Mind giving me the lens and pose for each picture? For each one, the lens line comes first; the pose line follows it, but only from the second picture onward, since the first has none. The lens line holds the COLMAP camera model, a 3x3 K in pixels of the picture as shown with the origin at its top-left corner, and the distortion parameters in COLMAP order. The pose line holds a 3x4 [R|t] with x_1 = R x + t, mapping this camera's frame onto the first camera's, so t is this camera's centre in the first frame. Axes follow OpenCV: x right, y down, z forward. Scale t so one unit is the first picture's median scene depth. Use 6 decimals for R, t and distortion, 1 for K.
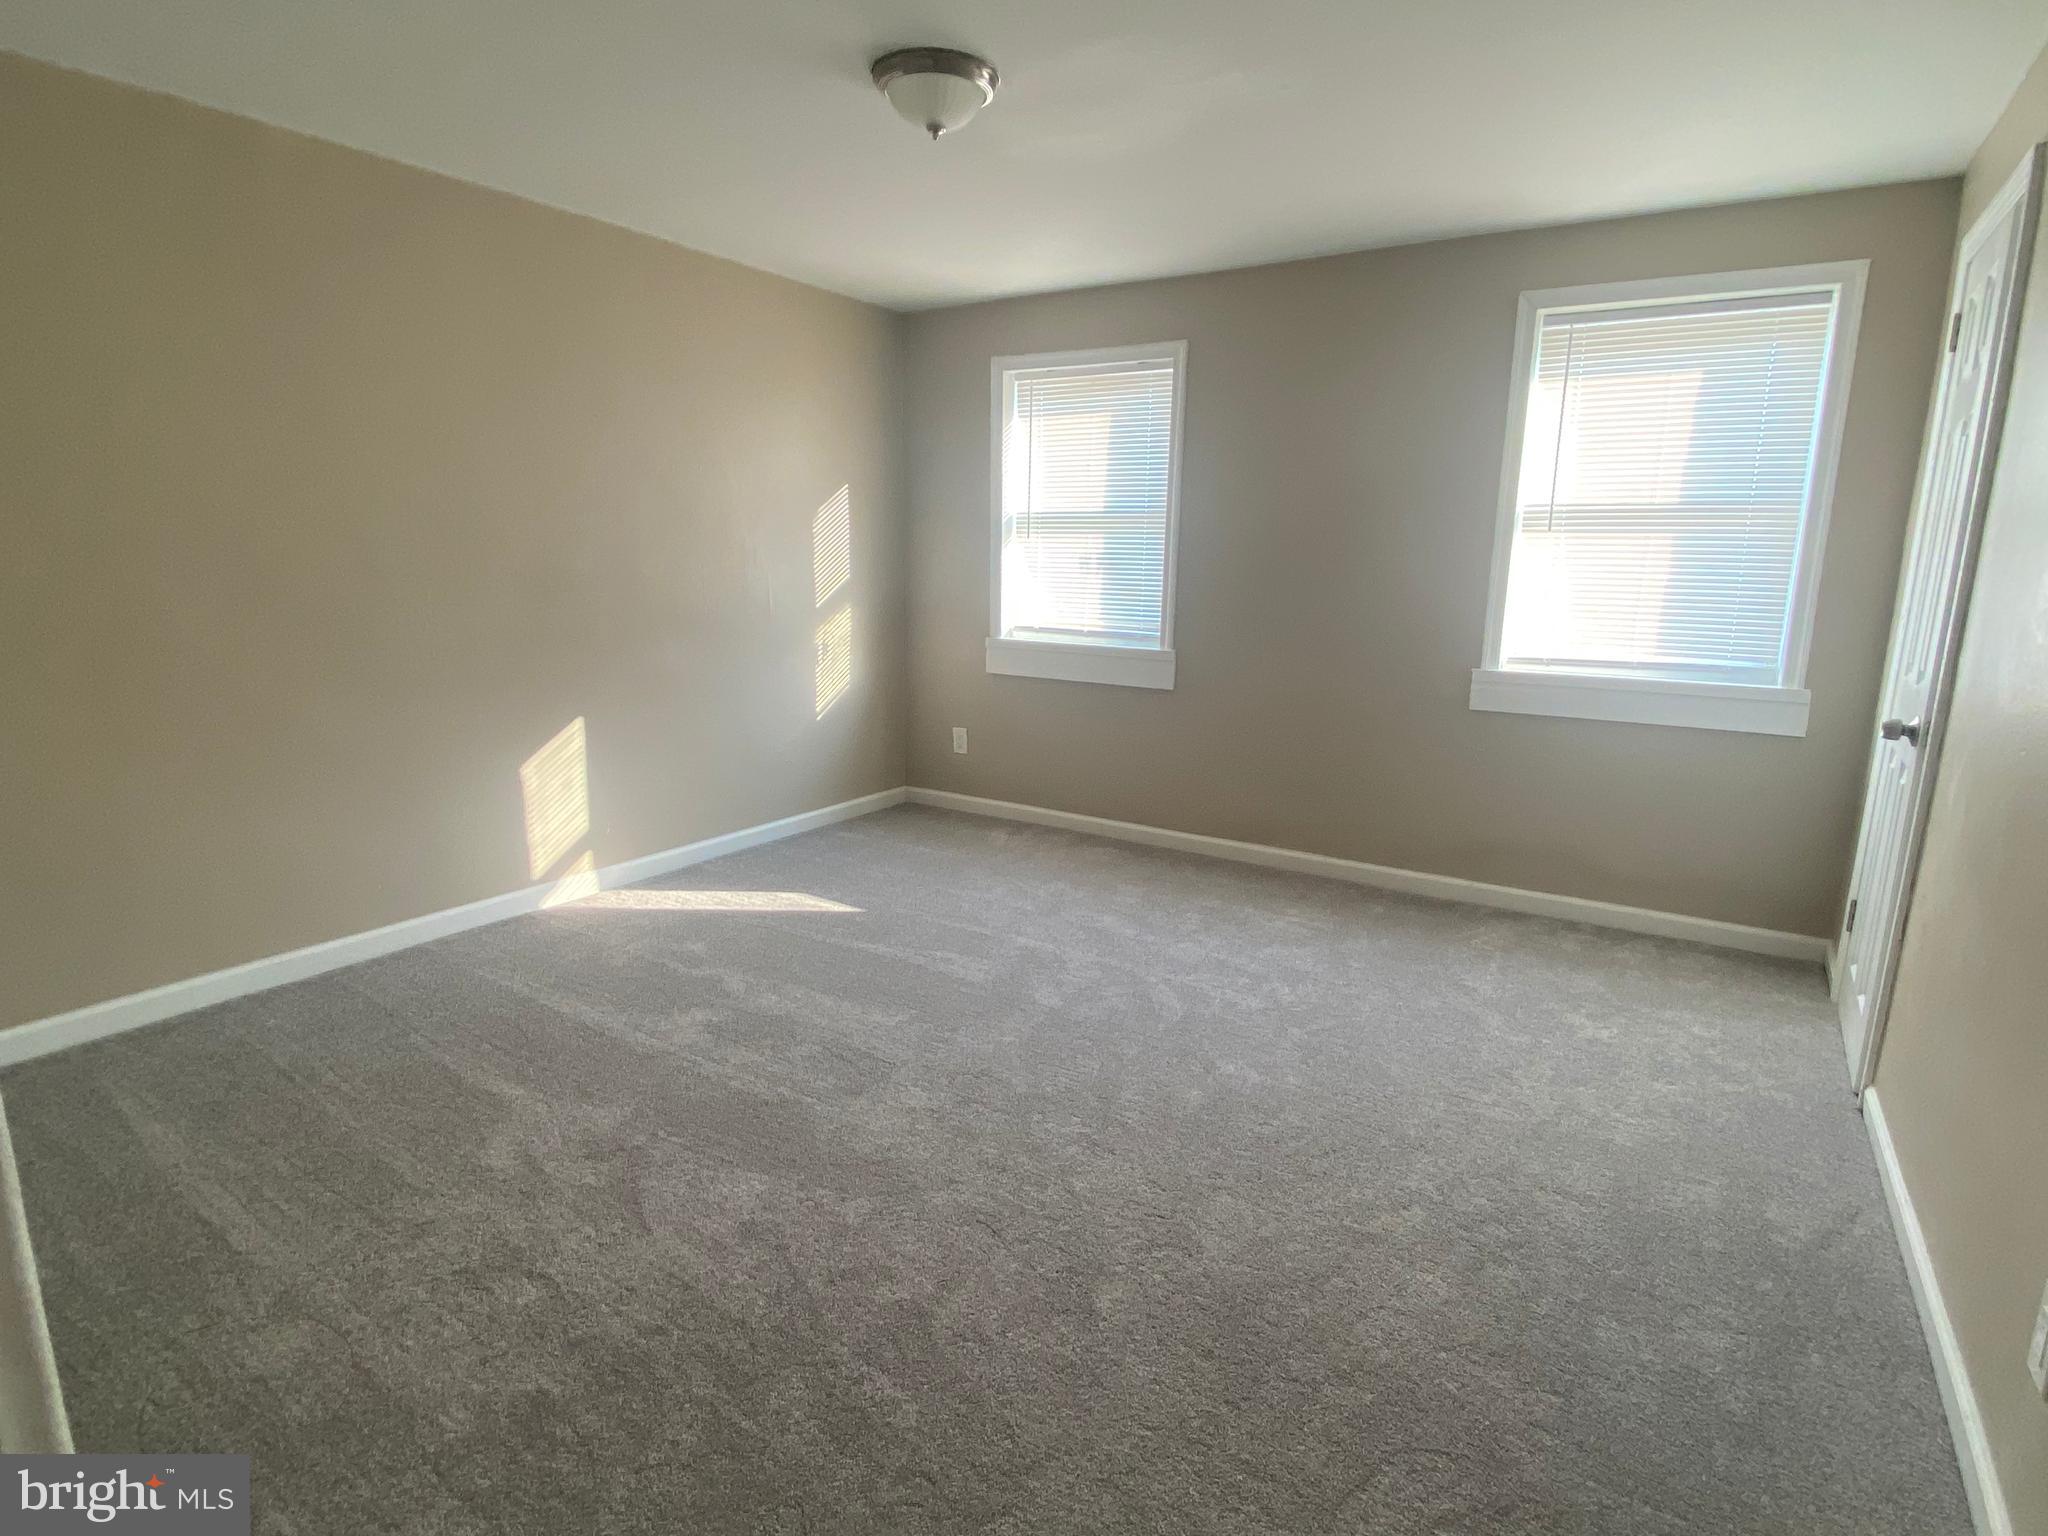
lens RADIAL K [[1041.2, 0, 1062.1], [0, 1041.2, 776.0], [0, 0, 1]] dist [0.087533, -0.102802]
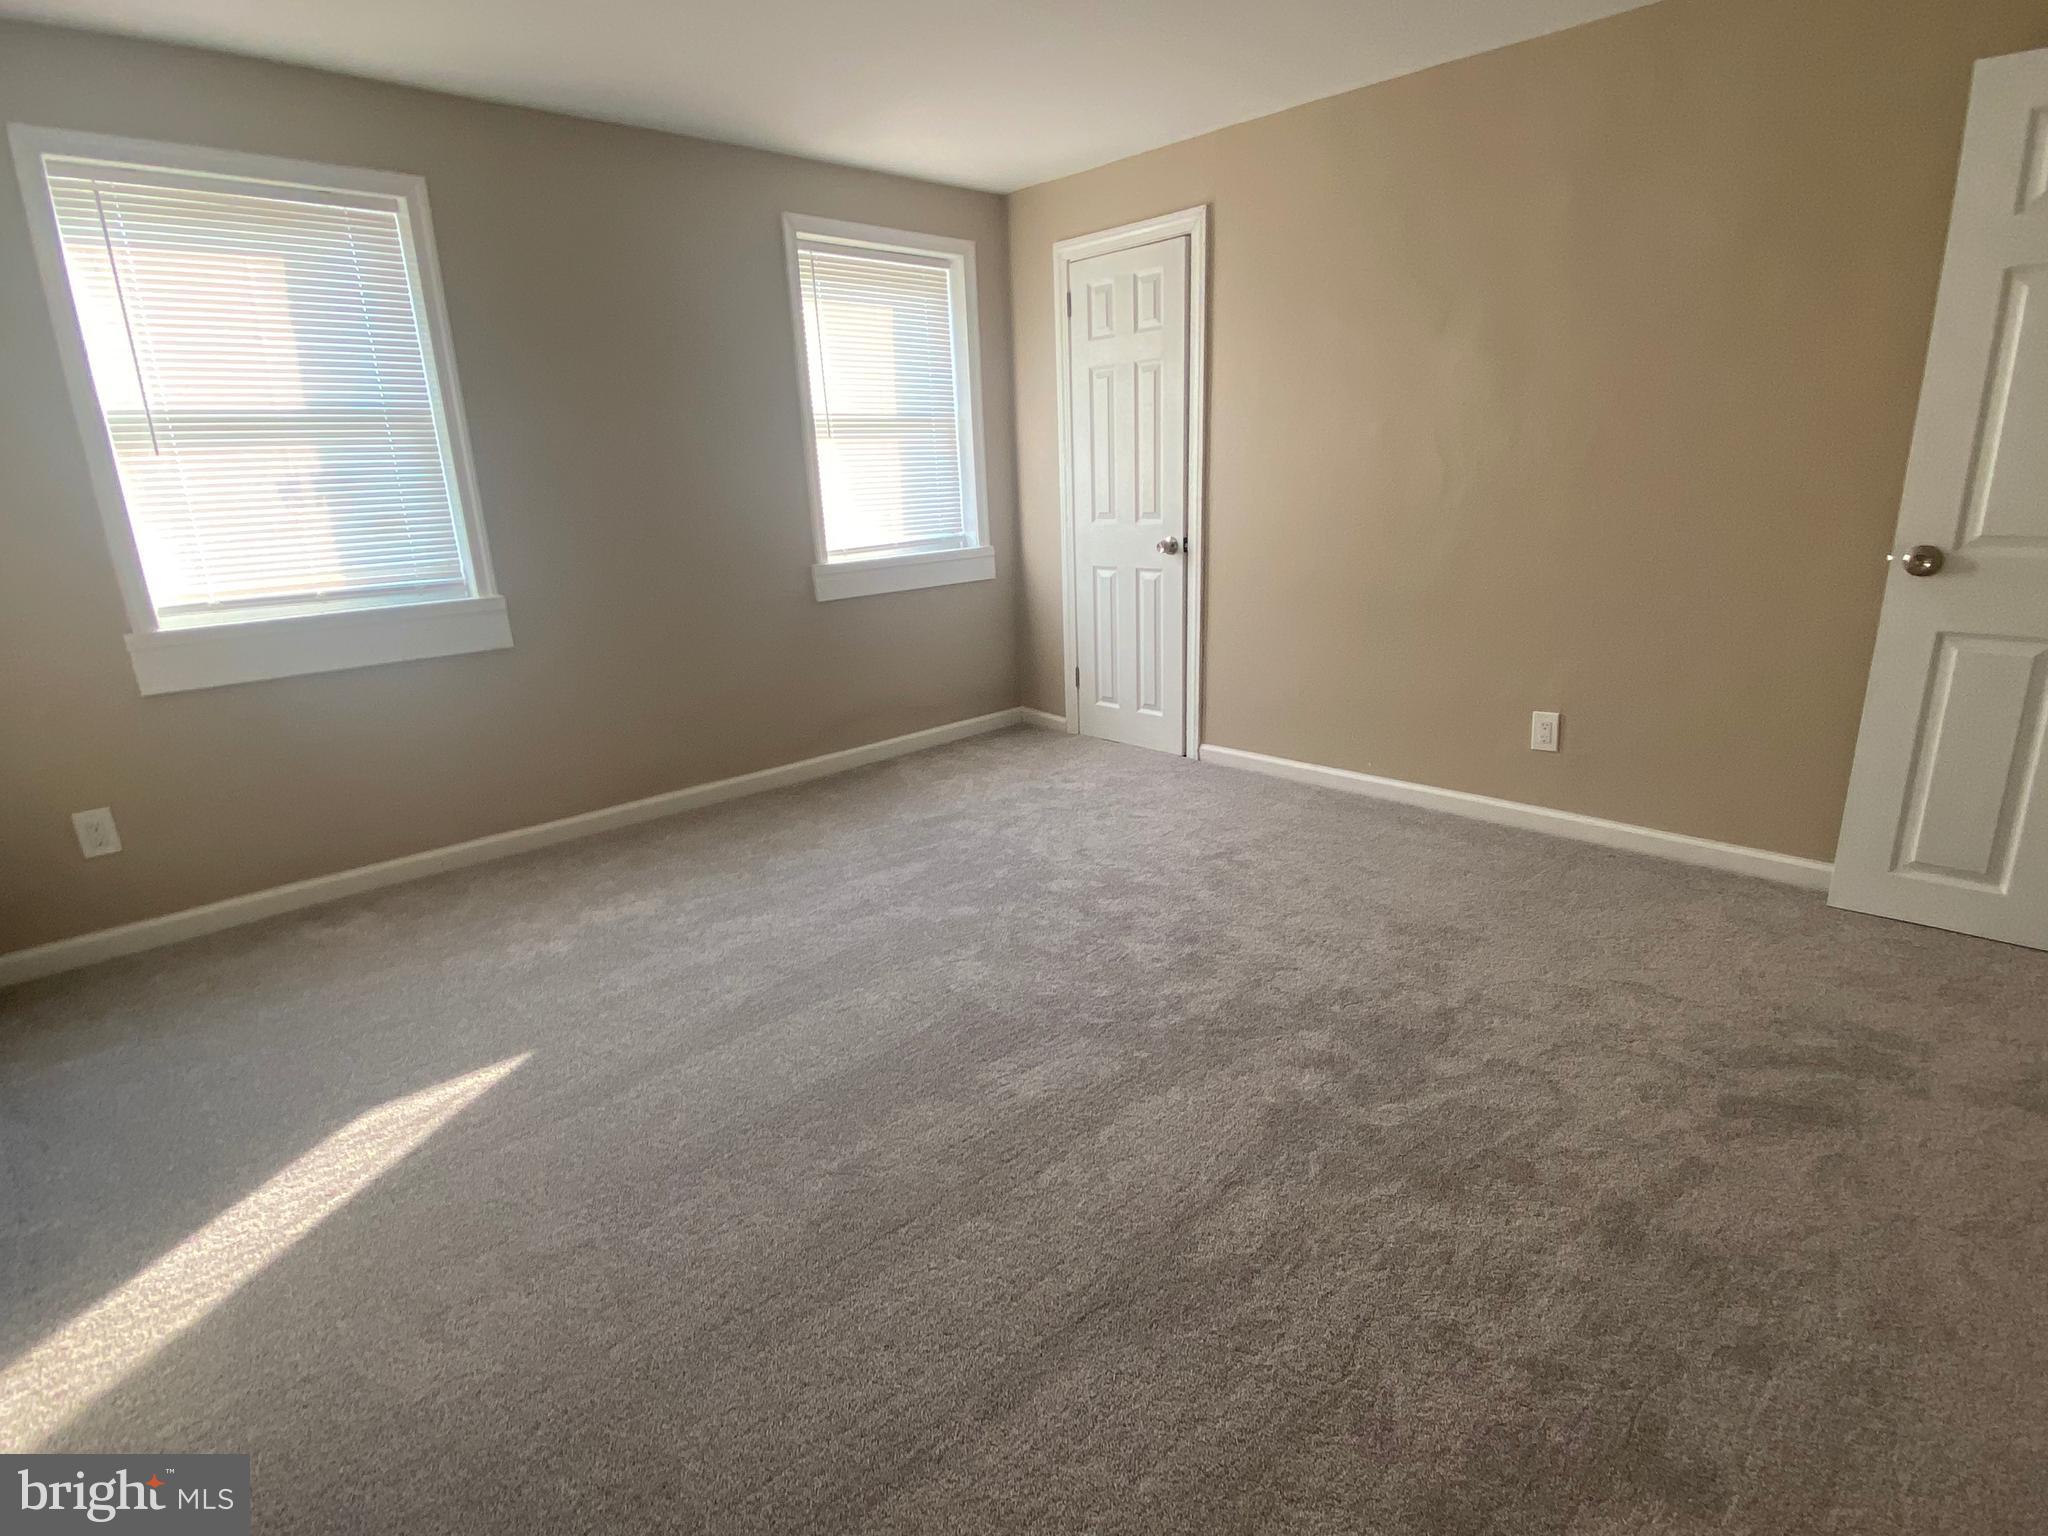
lens RADIAL K [[1054.2, 0, 1022.9], [0, 1054.2, 771.5], [0, 0, 1]] dist [0.056558, -0.044362]
pose [[0.242520, -0.300204, 0.922530, -0.625617], [0.231821, 0.941303, 0.245371, -0.114430], [-0.942042, 0.154354, 0.297878, 0.470308]]
